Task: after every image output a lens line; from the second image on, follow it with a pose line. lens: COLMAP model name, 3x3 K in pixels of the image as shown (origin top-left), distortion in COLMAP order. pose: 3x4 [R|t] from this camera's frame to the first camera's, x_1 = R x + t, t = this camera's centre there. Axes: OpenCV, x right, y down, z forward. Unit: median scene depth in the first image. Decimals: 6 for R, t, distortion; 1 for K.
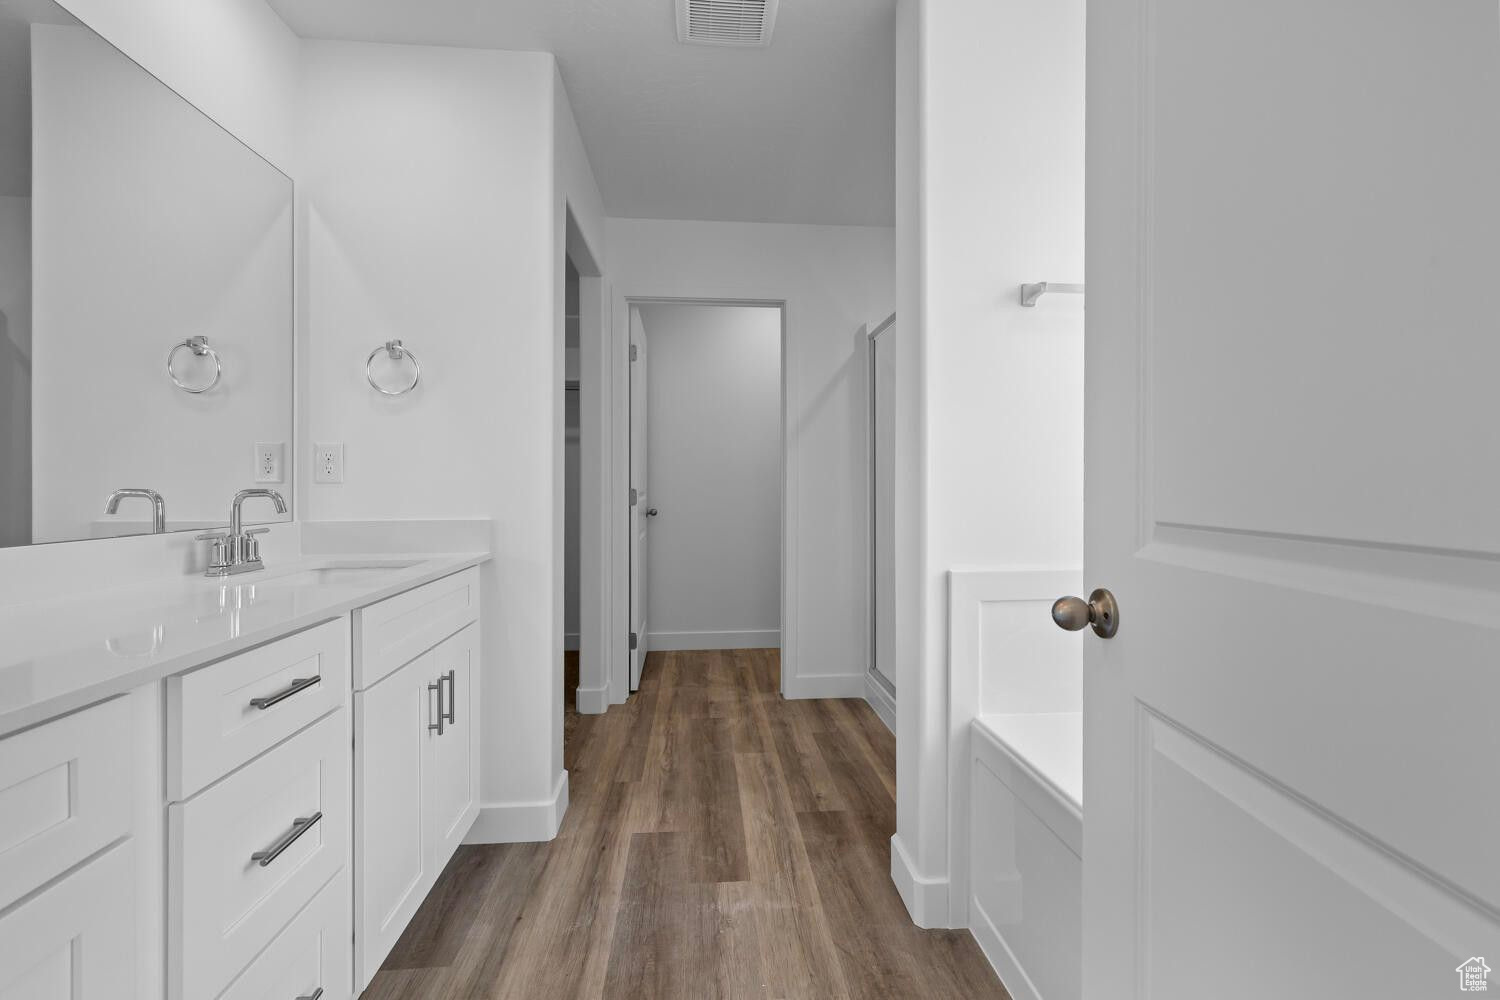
lens RADIAL K [[643.3, 0, 744.9], [0, 643.3, 488.6], [0, 0, 1]] dist [0.002830, 0.000531]
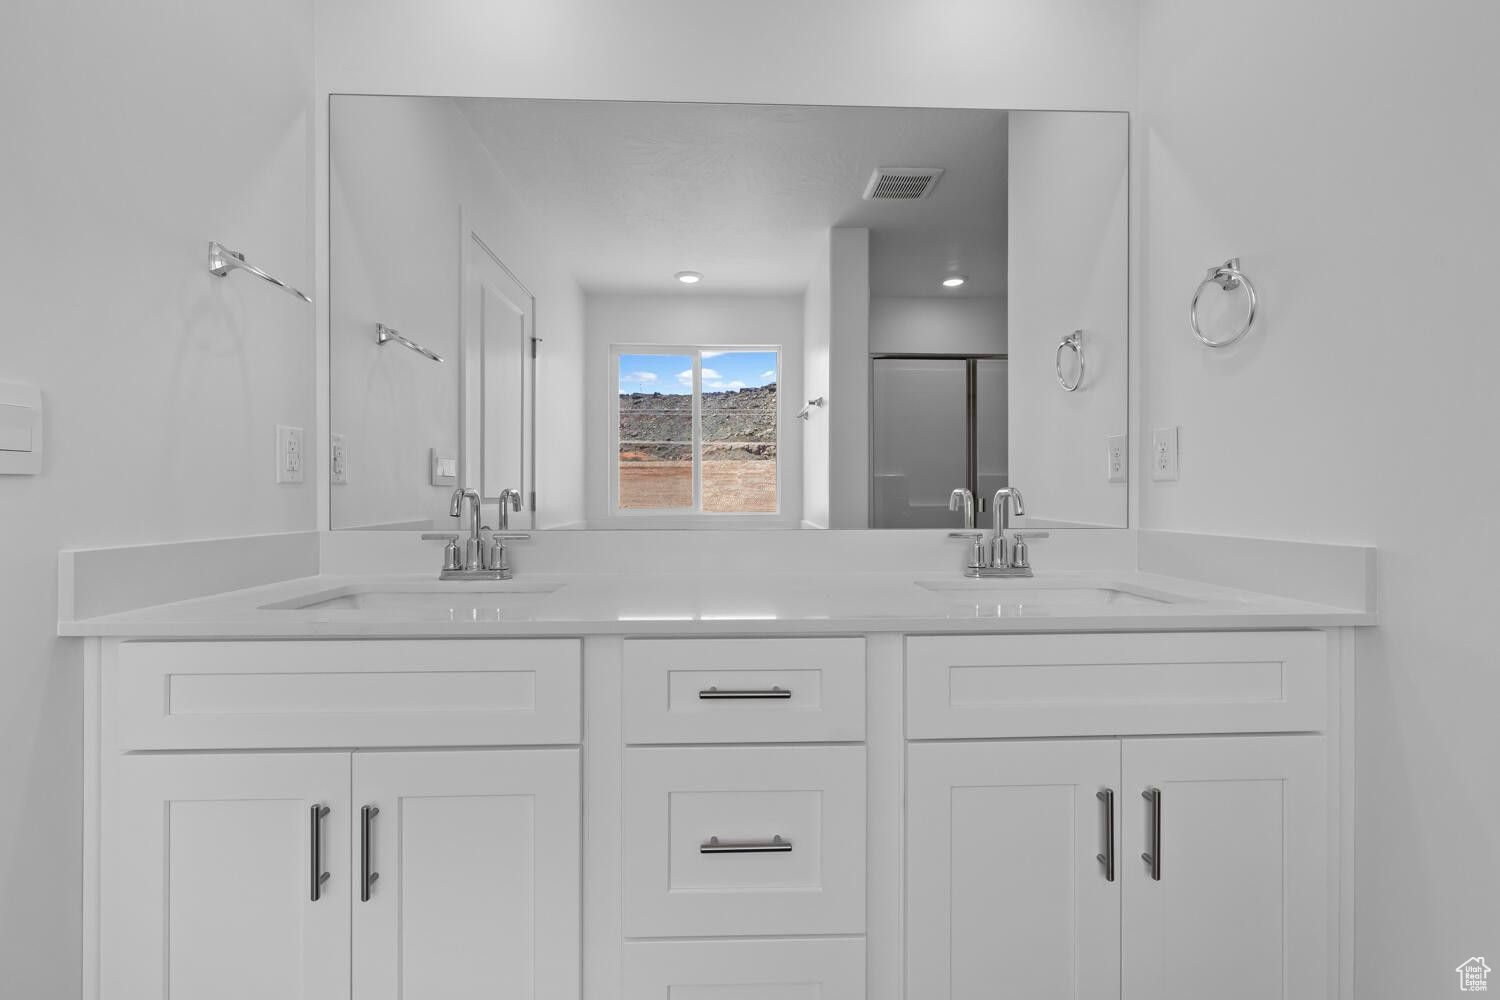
lens RADIAL K [[643.3, 0, 744.9], [0, 643.3, 488.6], [0, 0, 1]] dist [0.002830, 0.000531]
pose [[-0.030043, -0.008889, -0.999509, 0.138030], [-0.005071, 0.999949, -0.008741, 0.009664], [0.999536, 0.004806, -0.030086, 0.557426]]
